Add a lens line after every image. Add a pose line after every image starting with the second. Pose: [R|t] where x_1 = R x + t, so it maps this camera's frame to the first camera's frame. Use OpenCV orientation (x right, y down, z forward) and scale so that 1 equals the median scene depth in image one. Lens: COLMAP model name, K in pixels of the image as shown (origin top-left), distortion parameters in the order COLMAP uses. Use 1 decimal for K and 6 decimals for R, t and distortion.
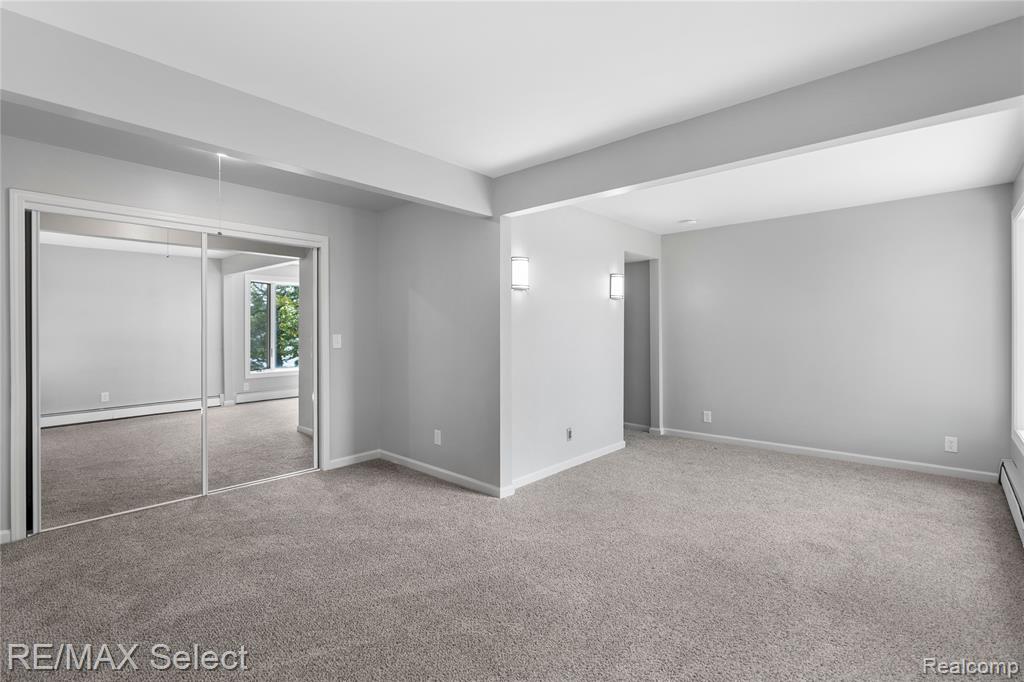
lens RADIAL K [[469.0, 0, 522.3], [0, 469.0, 324.0], [0, 0, 1]] dist [-0.008706, 0.000374]
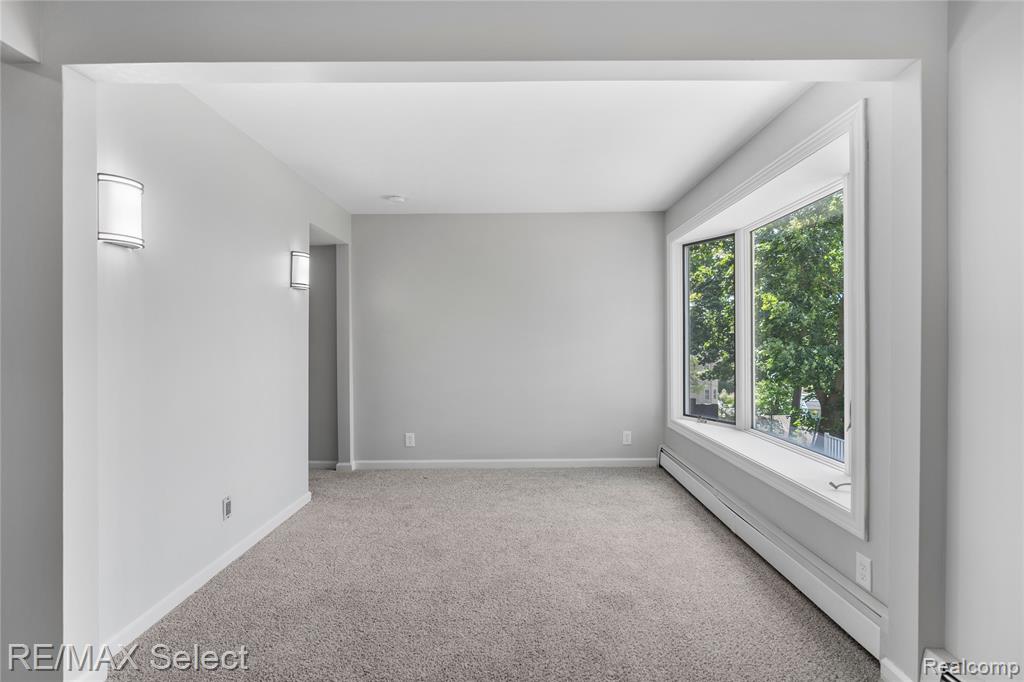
lens RADIAL K [[462.2, 0, 514.8], [0, 462.2, 338.0], [0, 0, 1]] dist [-0.012886, 0.008165]
pose [[0.749776, 0.003346, 0.661683, -0.013326], [-0.005934, 0.999981, 0.001668, 0.019131], [-0.661665, -0.005178, 0.749782, 0.350281]]
